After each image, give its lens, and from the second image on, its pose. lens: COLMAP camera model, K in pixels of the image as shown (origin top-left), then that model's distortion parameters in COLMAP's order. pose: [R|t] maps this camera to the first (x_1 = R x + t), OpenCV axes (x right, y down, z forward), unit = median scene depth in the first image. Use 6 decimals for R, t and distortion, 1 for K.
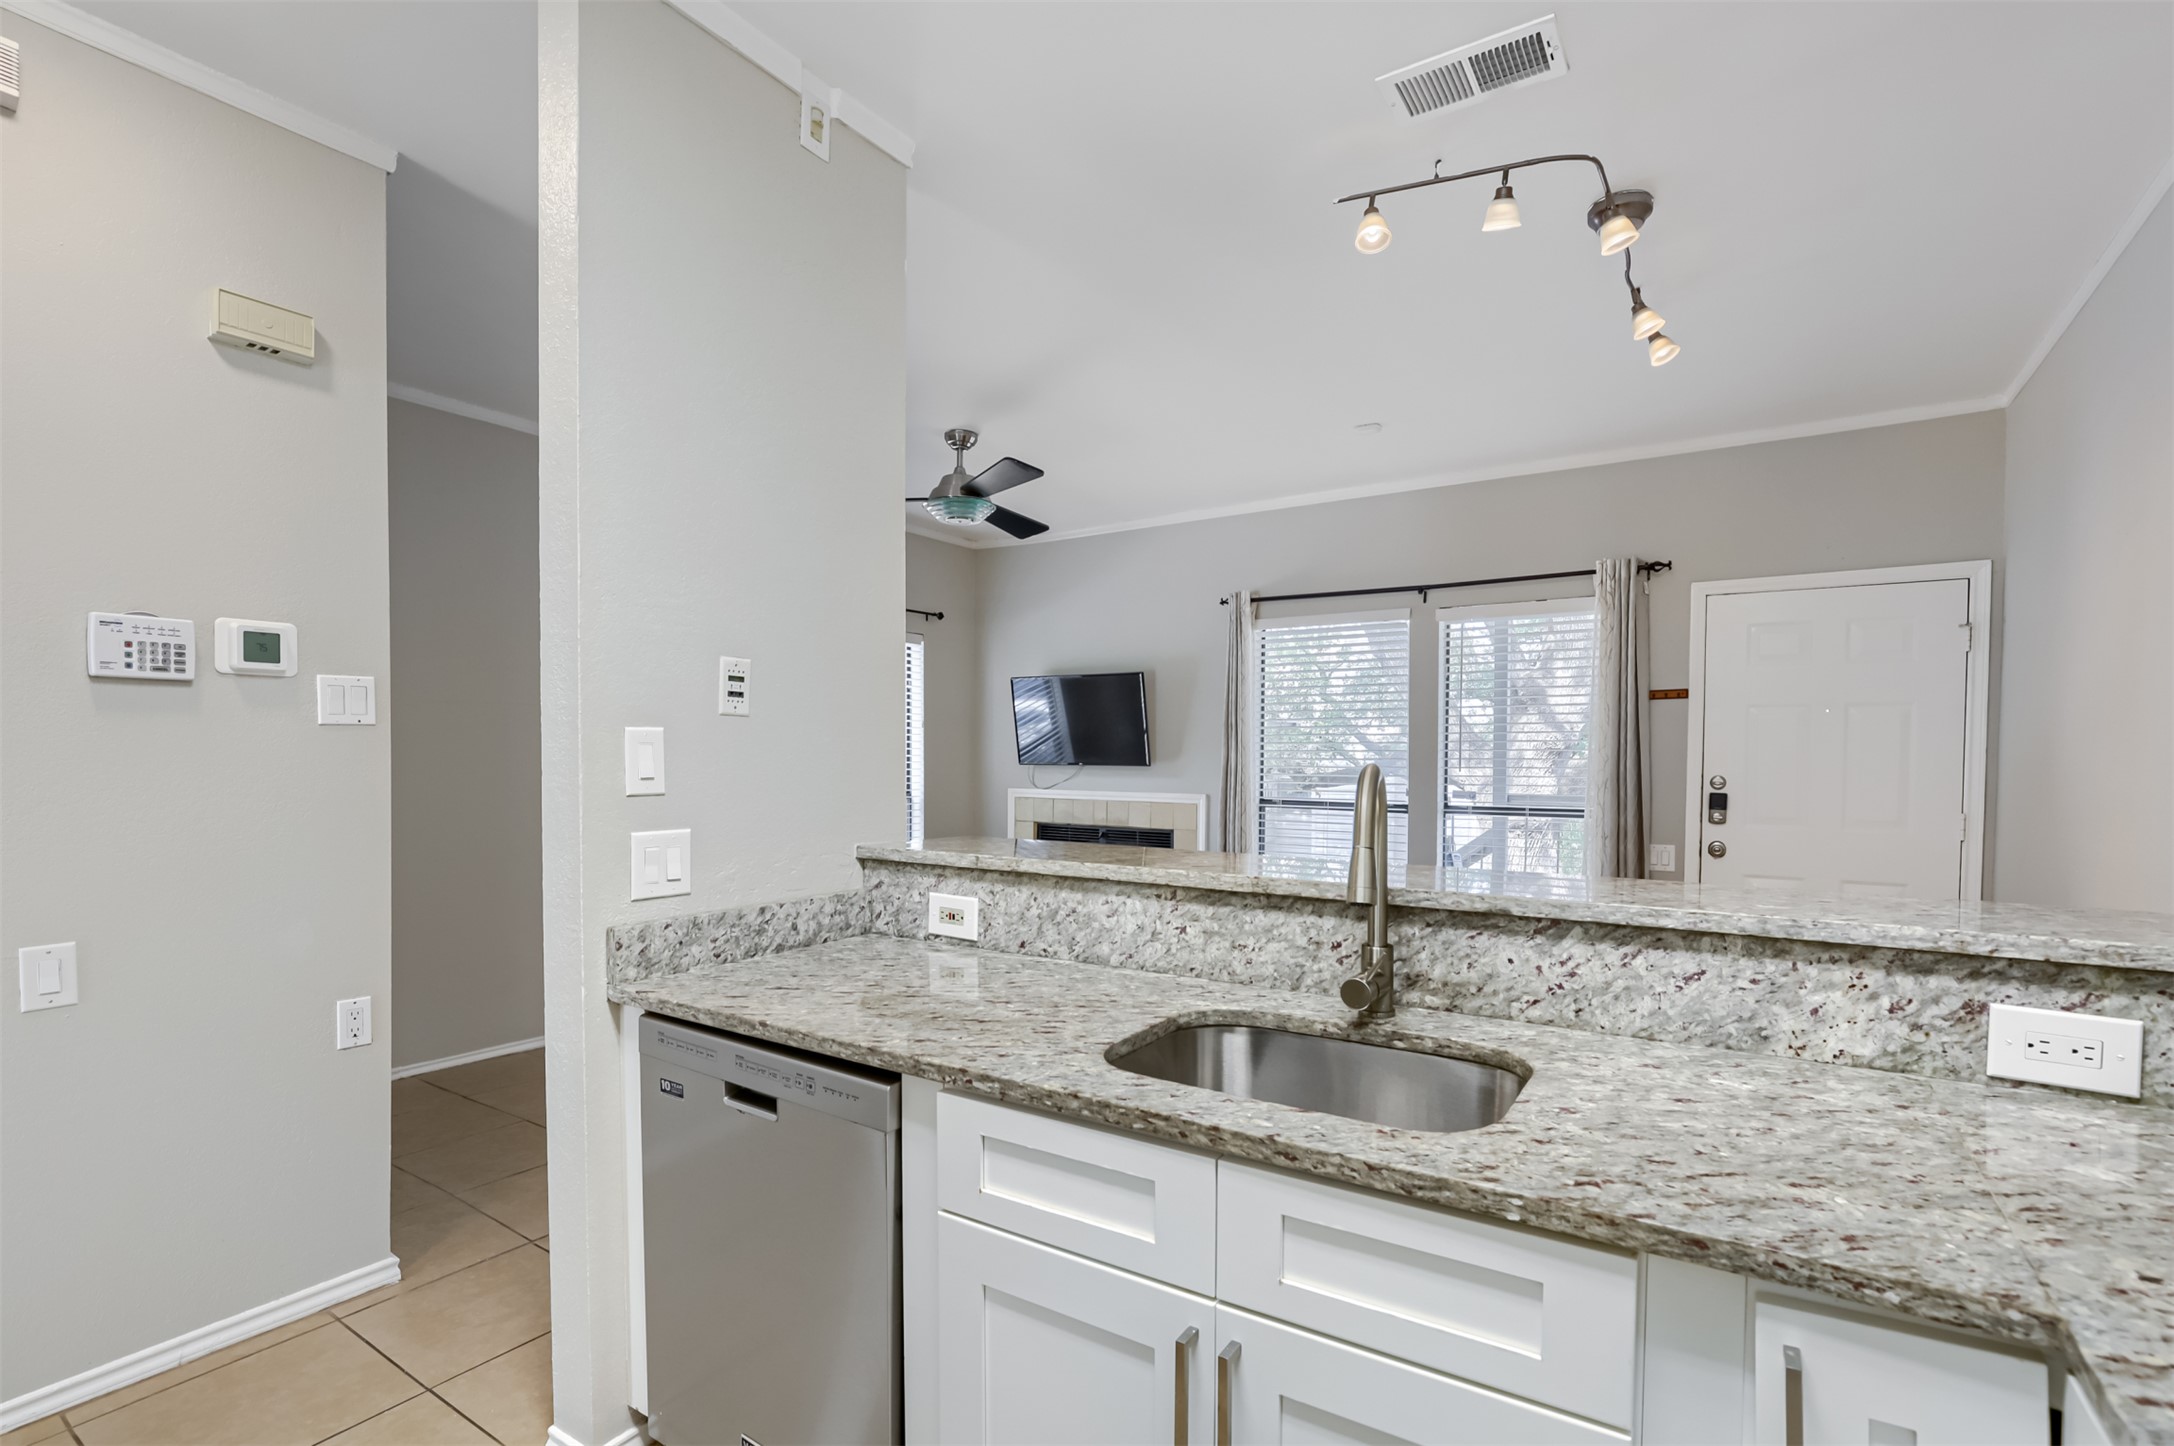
lens RADIAL K [[996.3, 0, 1055.9], [0, 996.3, 767.9], [0, 0, 1]] dist [-0.016459, 0.000994]
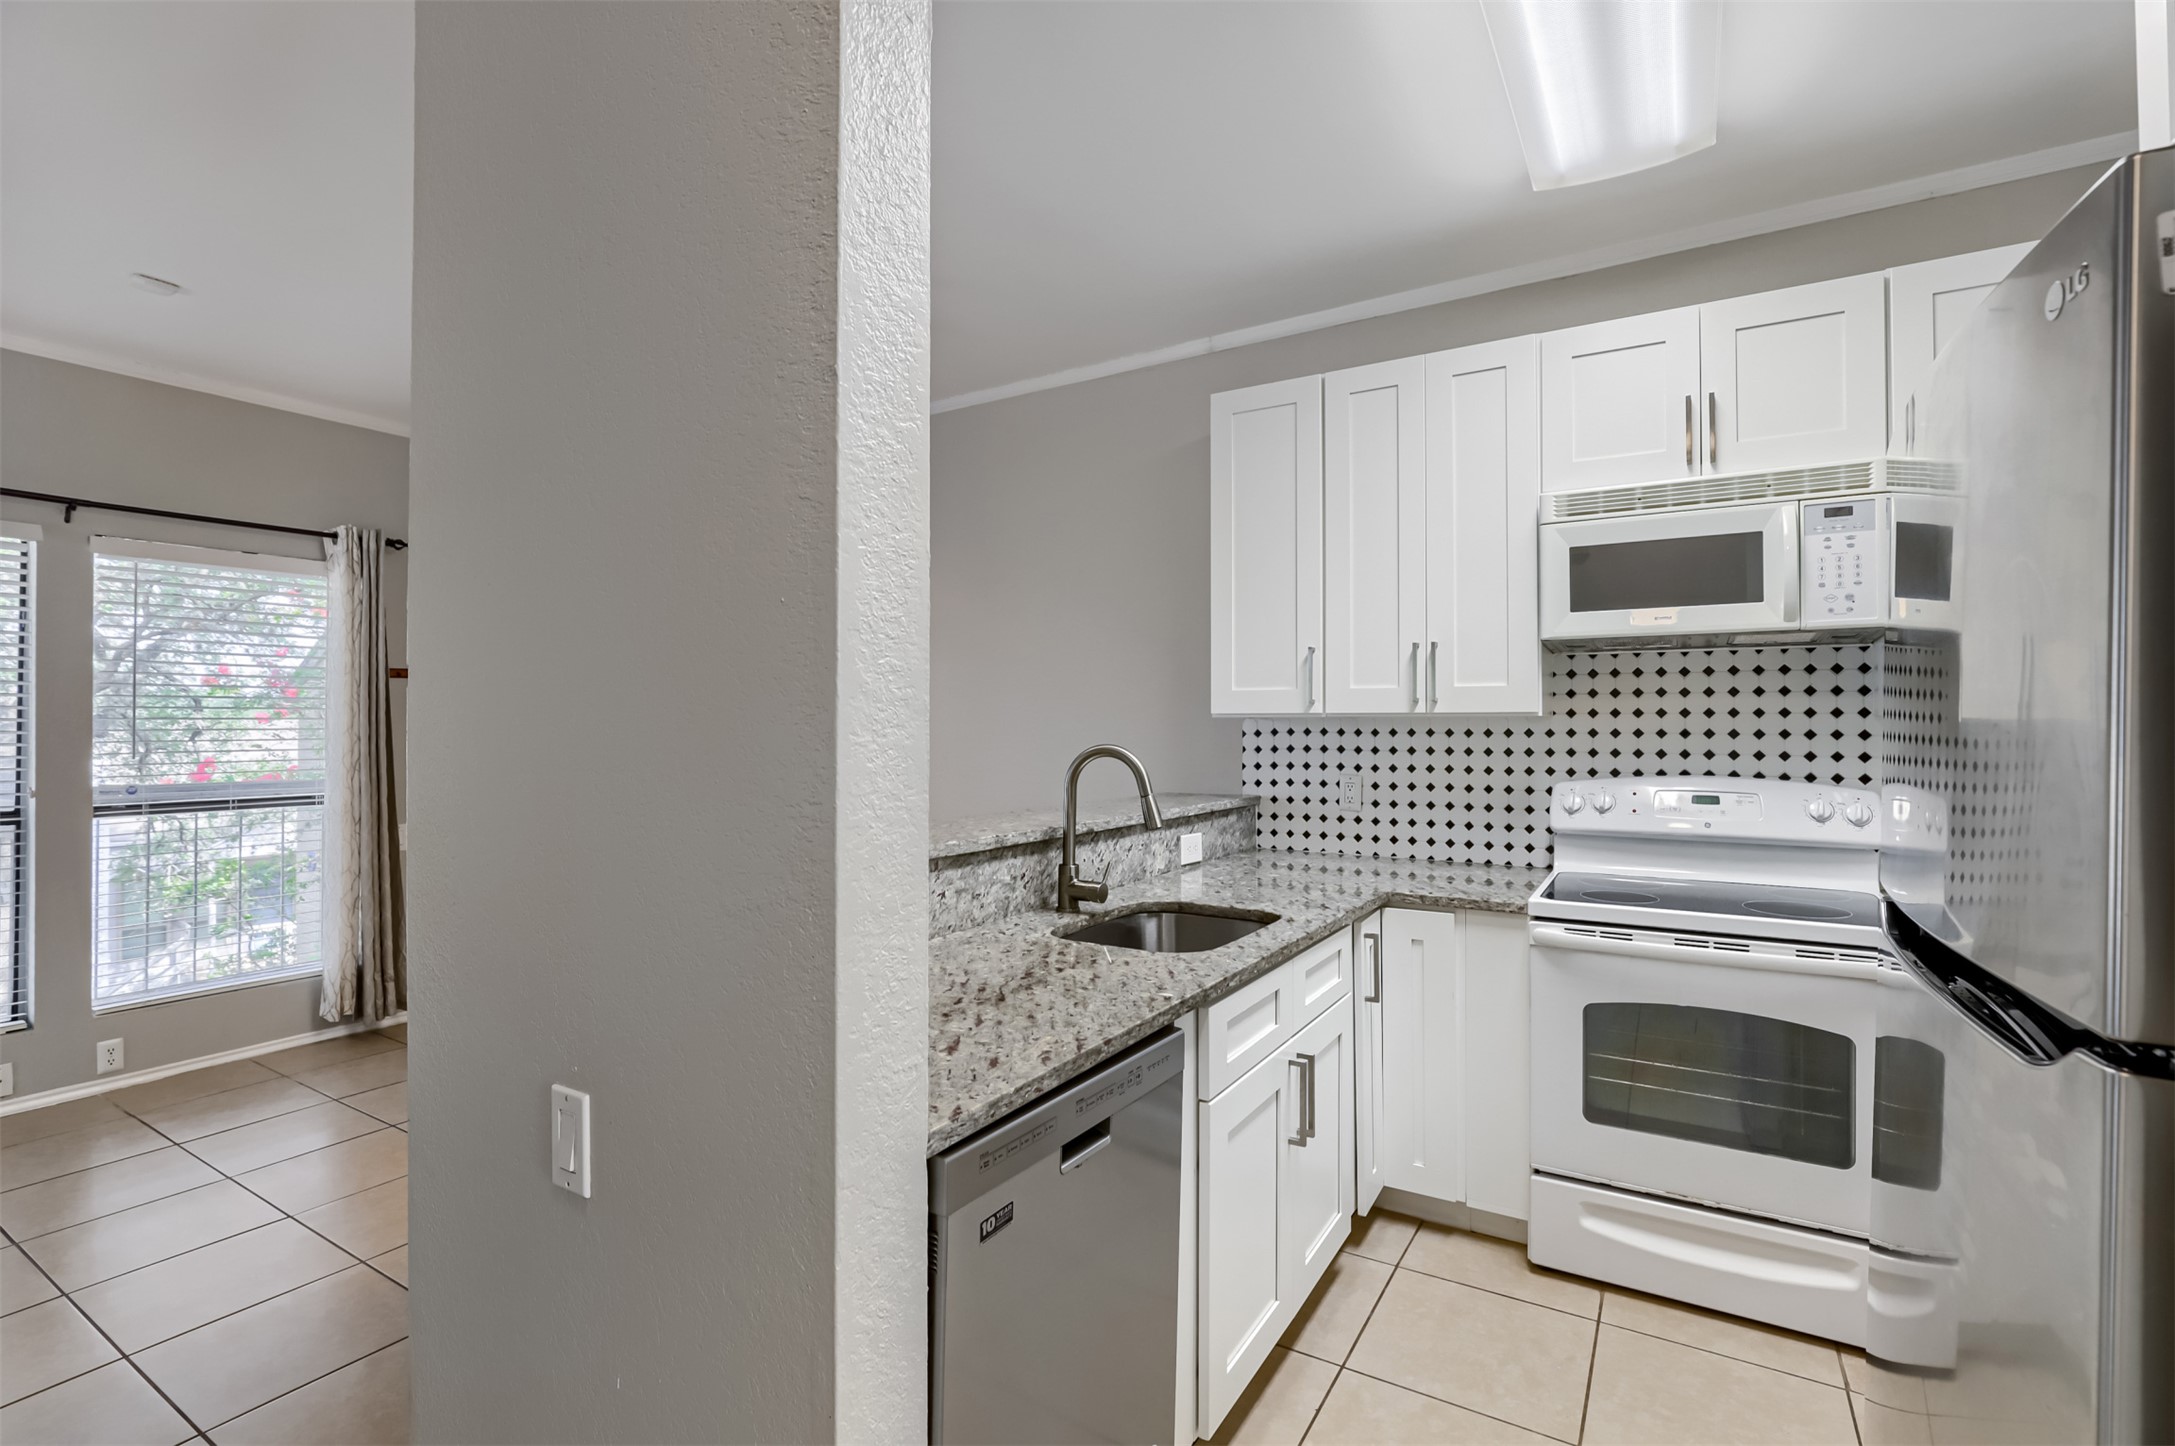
lens RADIAL K [[996.7, 0, 1081.5], [0, 996.7, 713.9], [0, 0, 1]] dist [-0.016459, 0.000994]
pose [[-0.037613, 0.011016, 0.999232, -1.114780], [0.017134, 0.999799, -0.010377, -0.032097], [-0.999145, 0.016731, -0.037795, 0.968847]]
